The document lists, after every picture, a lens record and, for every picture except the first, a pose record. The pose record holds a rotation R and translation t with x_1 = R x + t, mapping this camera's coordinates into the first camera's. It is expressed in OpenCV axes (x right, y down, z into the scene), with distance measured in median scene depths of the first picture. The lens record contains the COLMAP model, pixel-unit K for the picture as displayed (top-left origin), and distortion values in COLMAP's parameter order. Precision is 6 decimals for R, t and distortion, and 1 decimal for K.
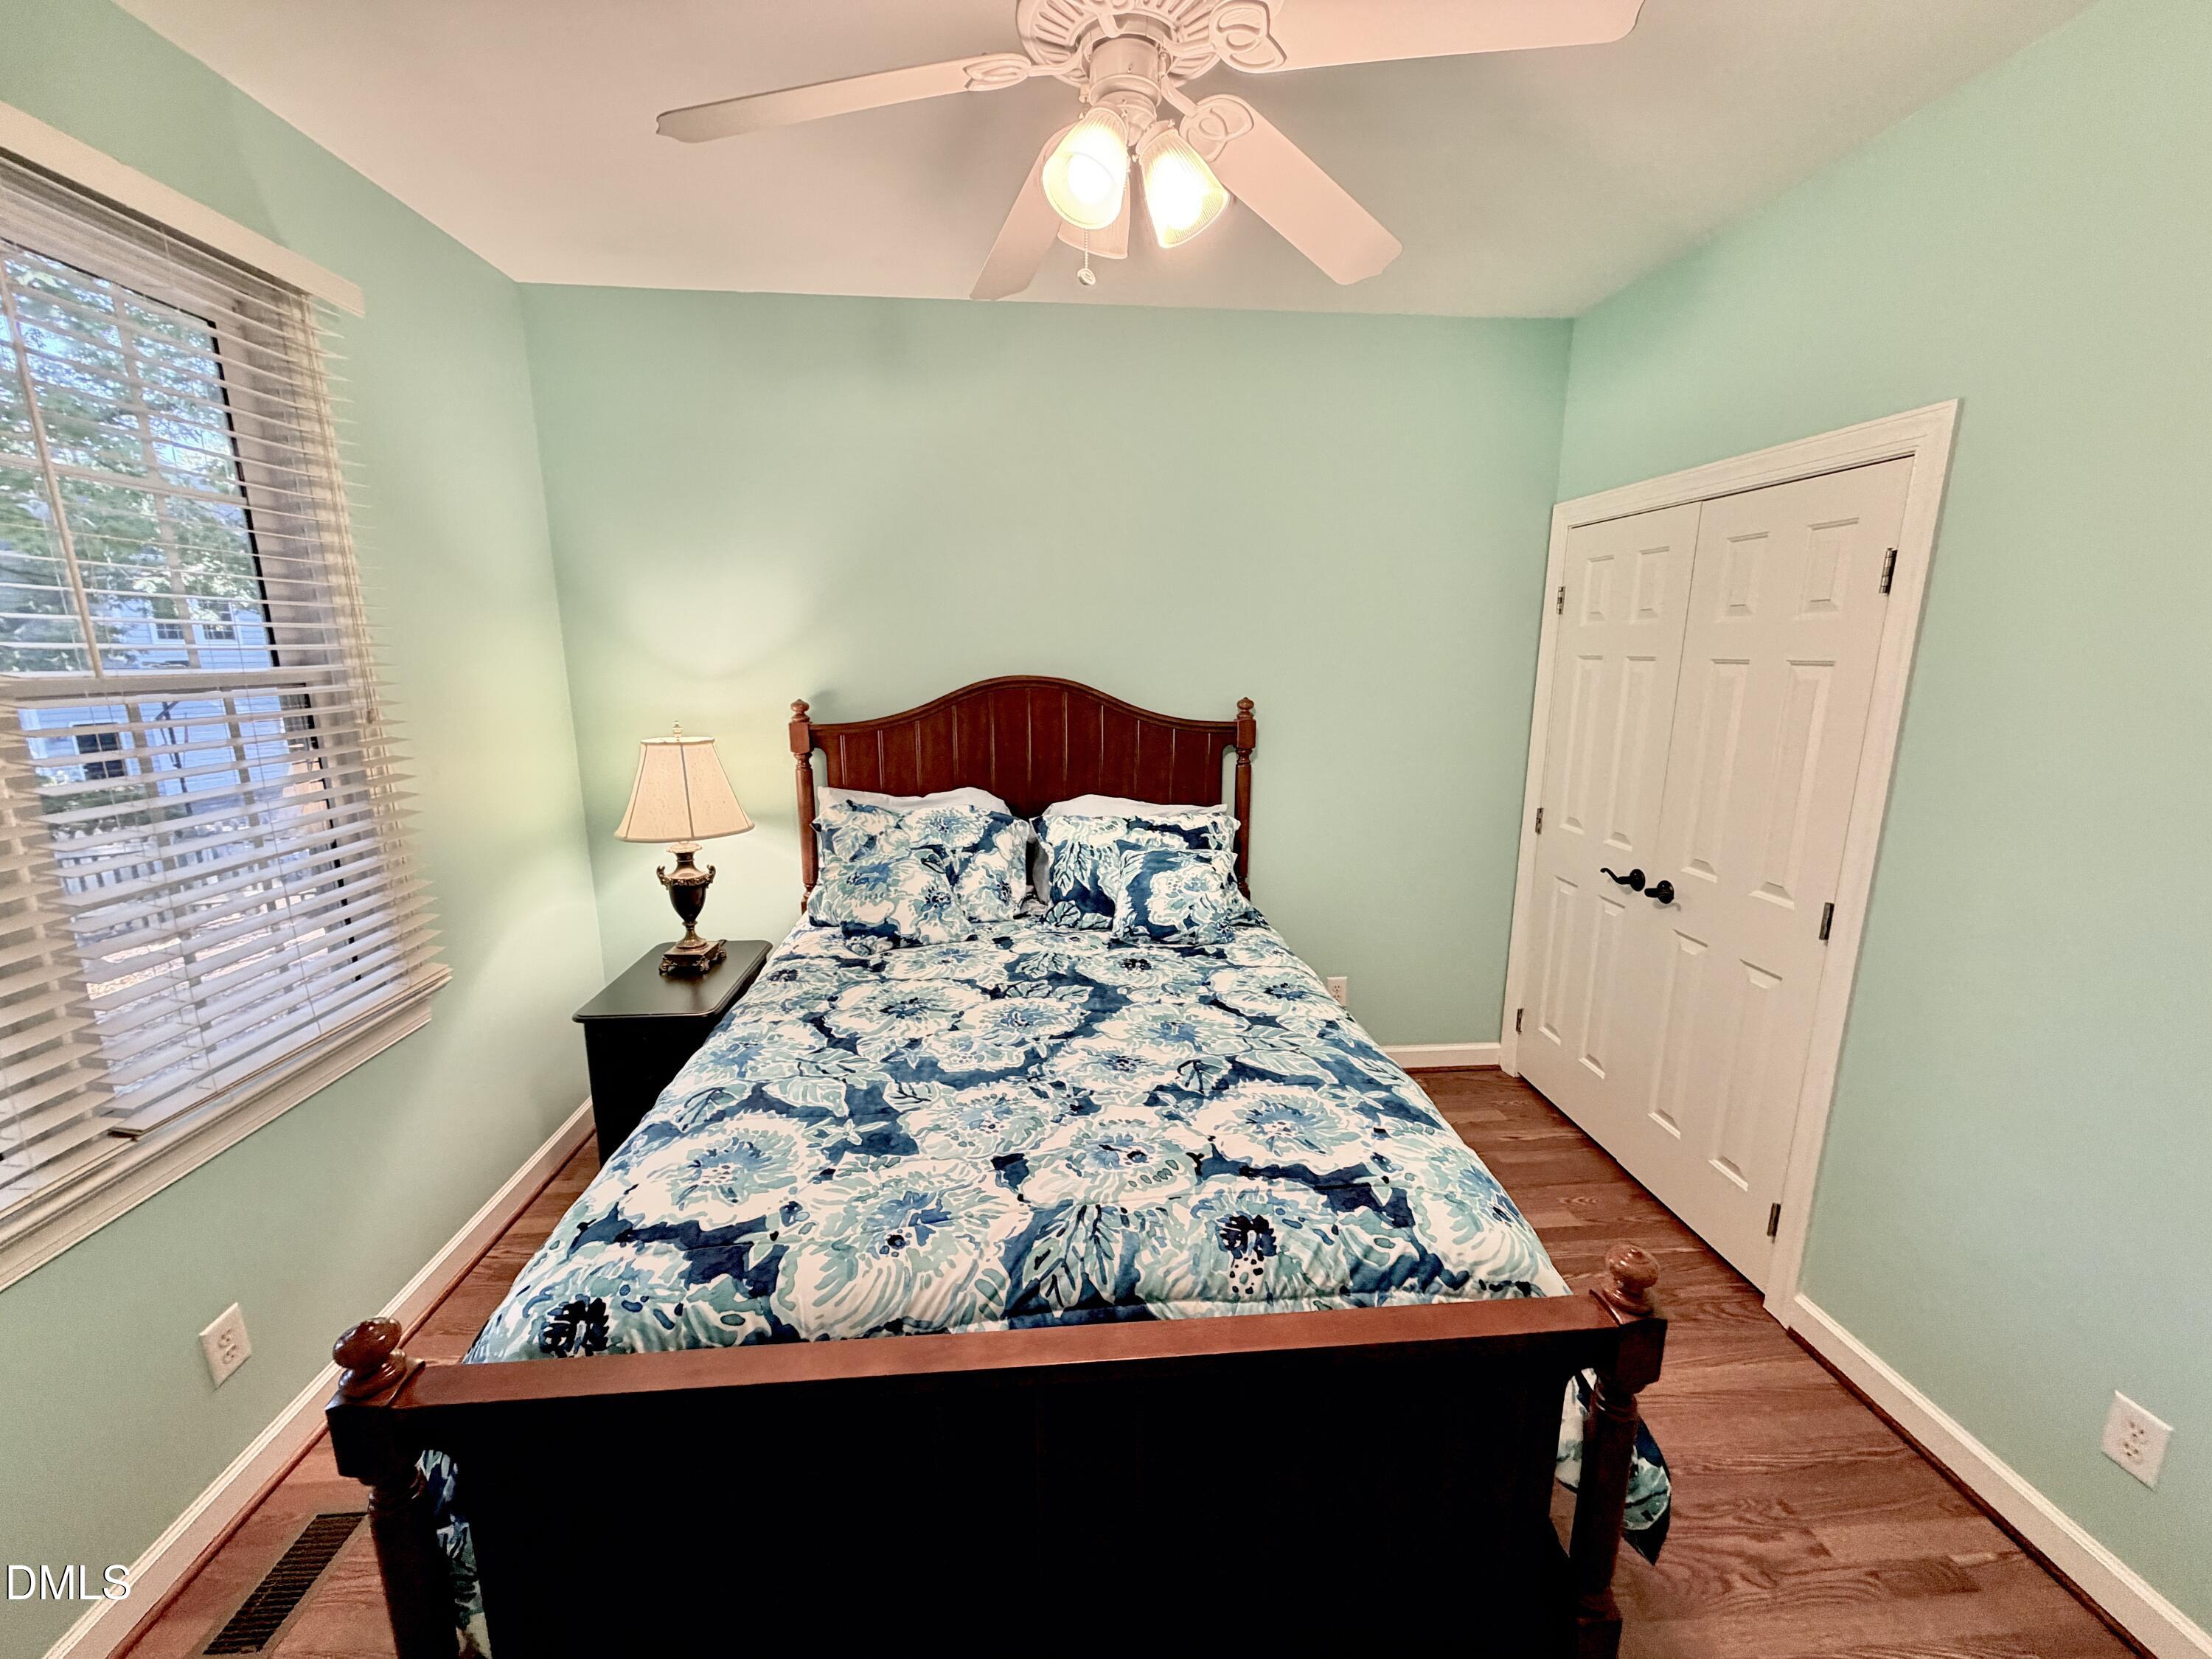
lens RADIAL K [[881.6, 0, 1102.6], [0, 881.6, 831.9], [0, 0, 1]] dist [0.001072, 0.000407]
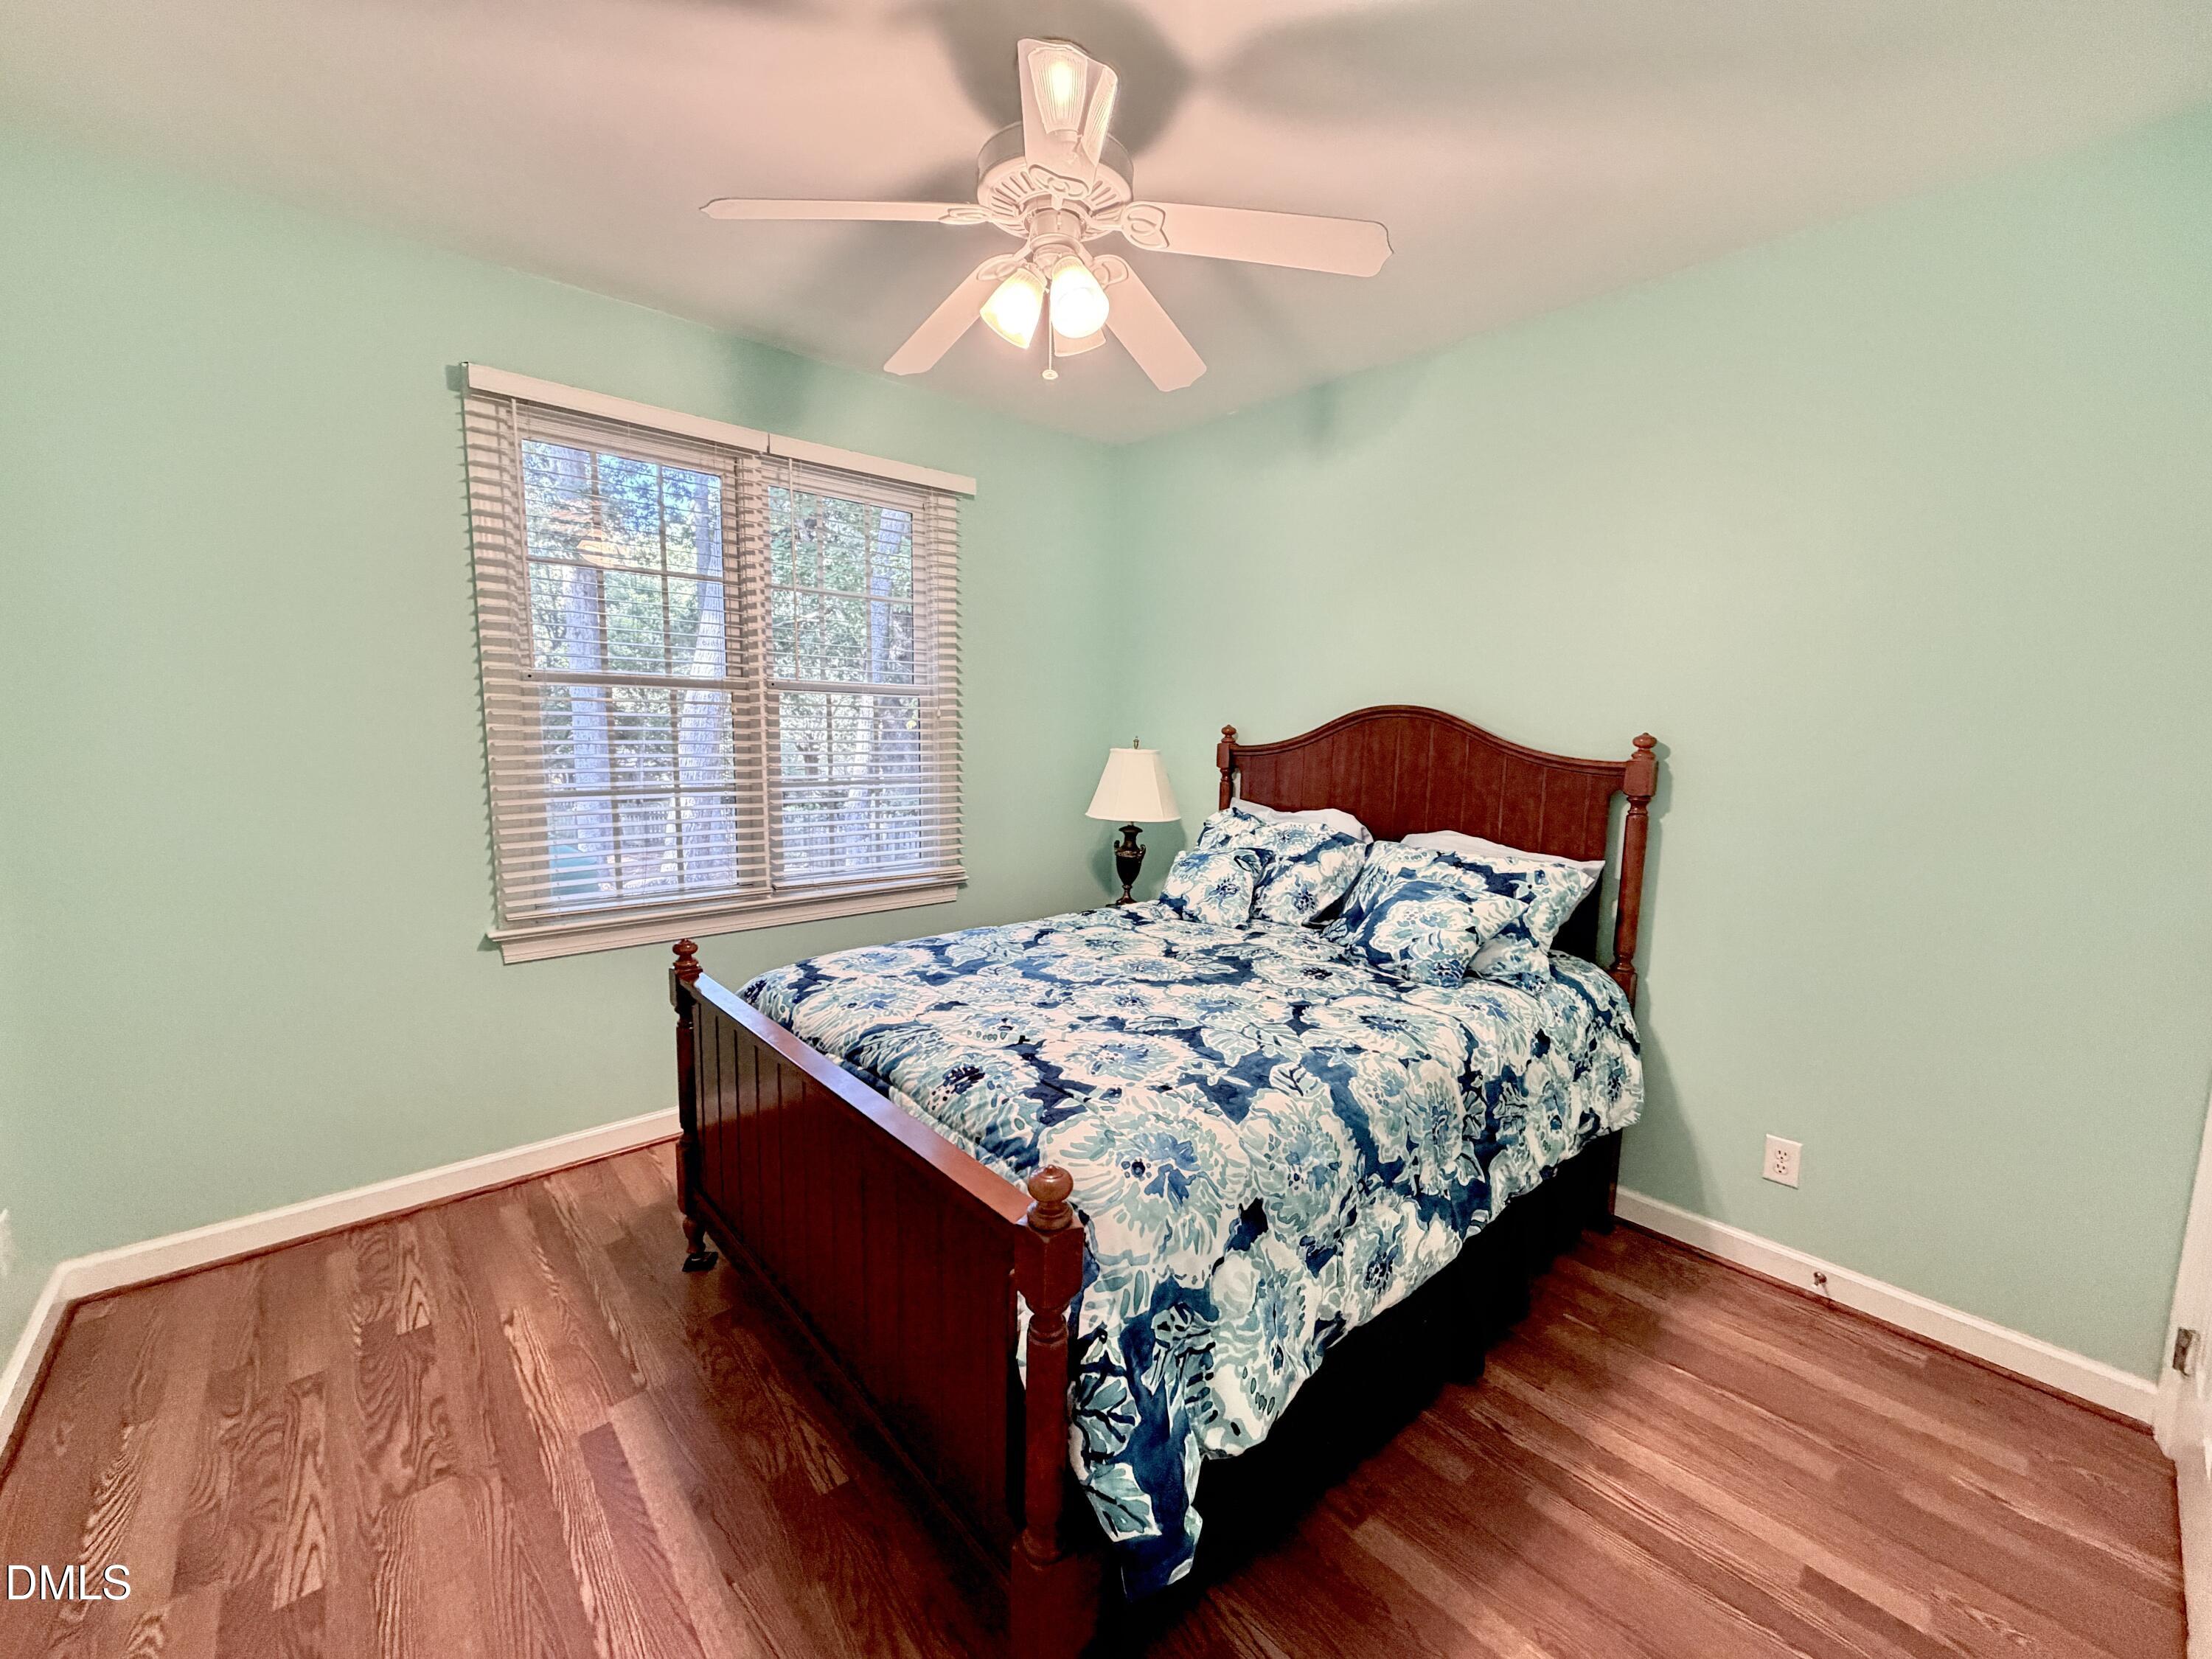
lens RADIAL K [[881.6, 0, 1103.2], [0, 881.6, 830.6], [0, 0, 1]] dist [0.001072, 0.000407]
pose [[0.597001, 0.106841, -0.795094, 0.813872], [-0.184215, 0.982866, -0.006246, 0.050183], [0.780804, 0.150197, 0.606454, 0.214661]]
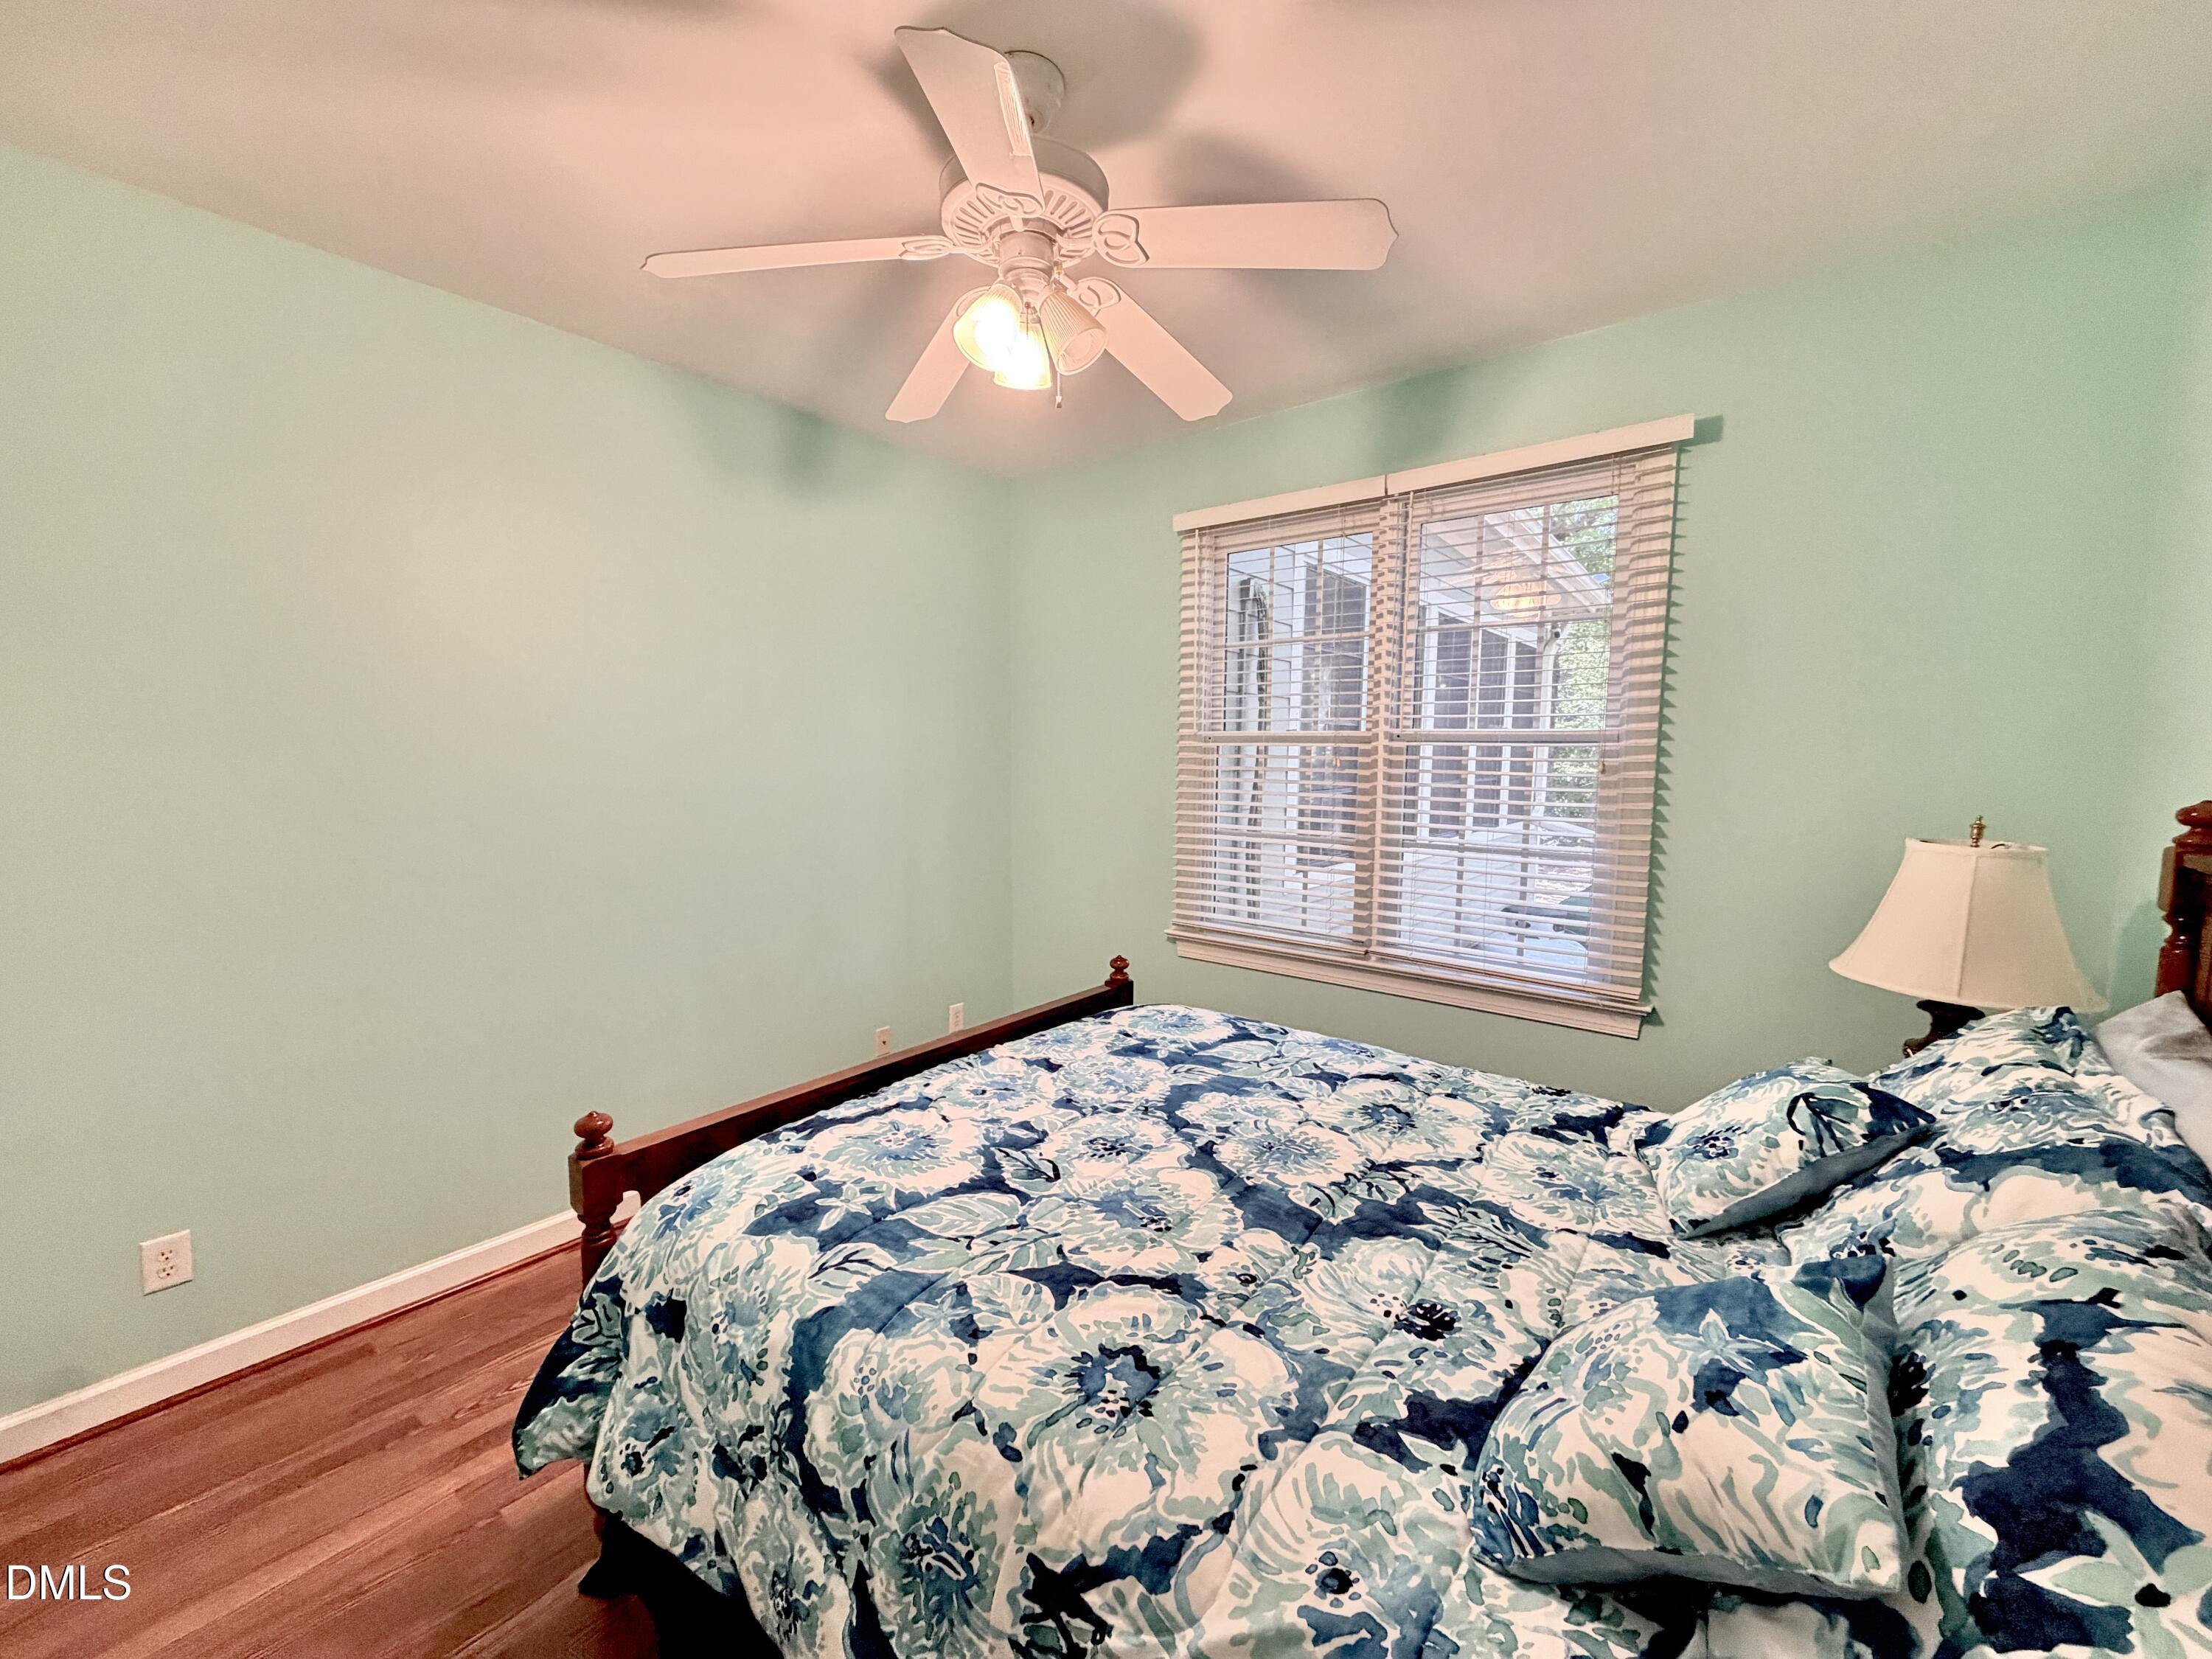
lens RADIAL K [[881.6, 0, 1098.5], [0, 881.6, 827.2], [0, 0, 1]] dist [0.001072, 0.000407]
pose [[-0.692272, 0.058345, -0.719275, 0.590398], [-0.158114, 0.960243, 0.230070, -0.227968], [0.704102, 0.272999, -0.655524, 1.350156]]
